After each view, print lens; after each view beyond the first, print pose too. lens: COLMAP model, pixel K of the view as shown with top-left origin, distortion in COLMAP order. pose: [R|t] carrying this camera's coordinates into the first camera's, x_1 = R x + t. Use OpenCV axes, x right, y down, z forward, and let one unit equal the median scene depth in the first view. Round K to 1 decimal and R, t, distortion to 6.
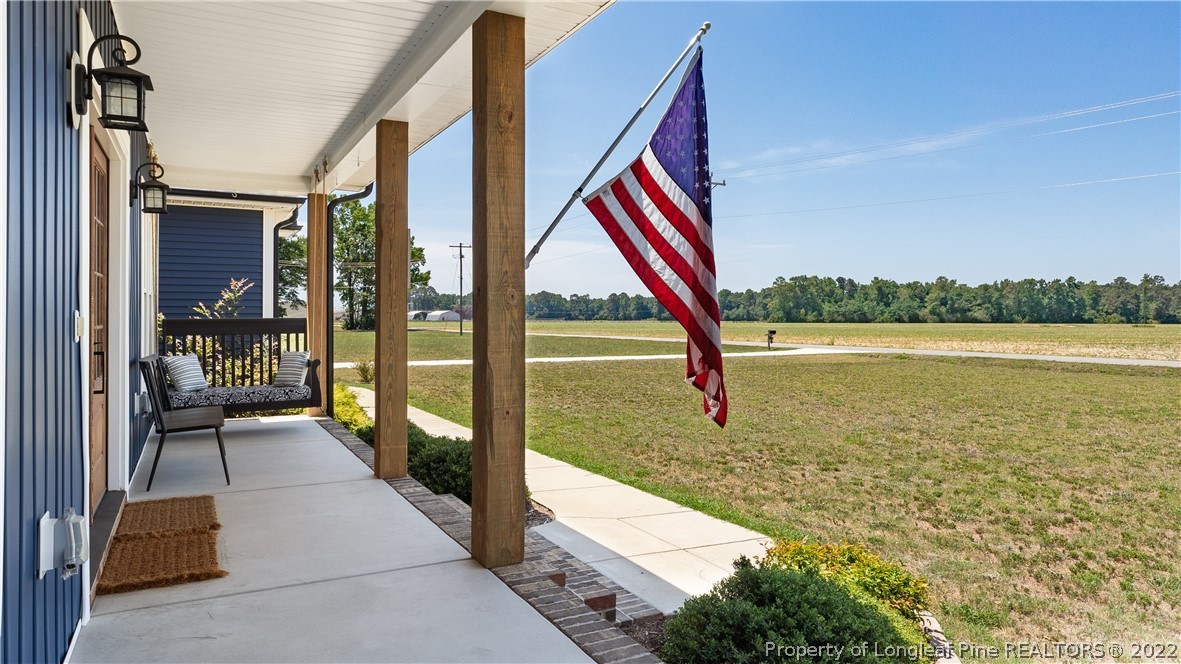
lens RADIAL K [[750.0, 0, 587.1], [0, 750.0, 329.2], [0, 0, 1]] dist [0.030007, 0.001176]
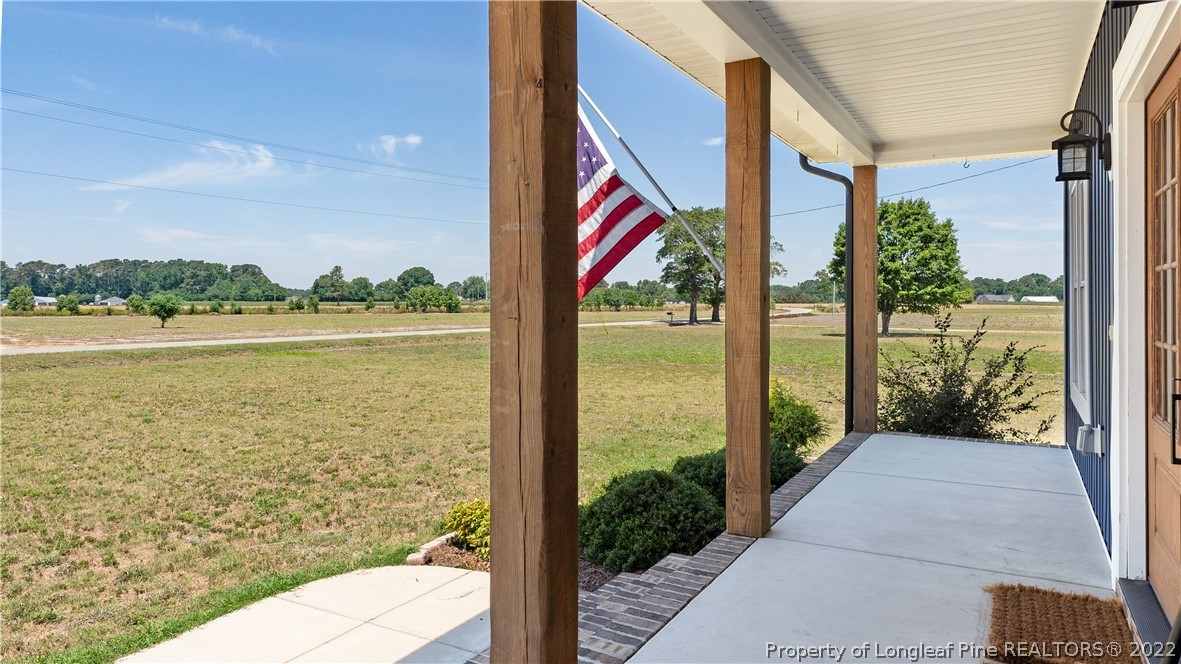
lens RADIAL K [[750.0, 0, 596.4], [0, 750.0, 299.1], [0, 0, 1]] dist [0.030007, 0.001176]
pose [[-0.549310, 0.002631, 0.835615, -1.036767], [0.006719, 0.999977, 0.001268, -0.053697], [-0.835592, 0.006311, -0.549315, 1.988646]]
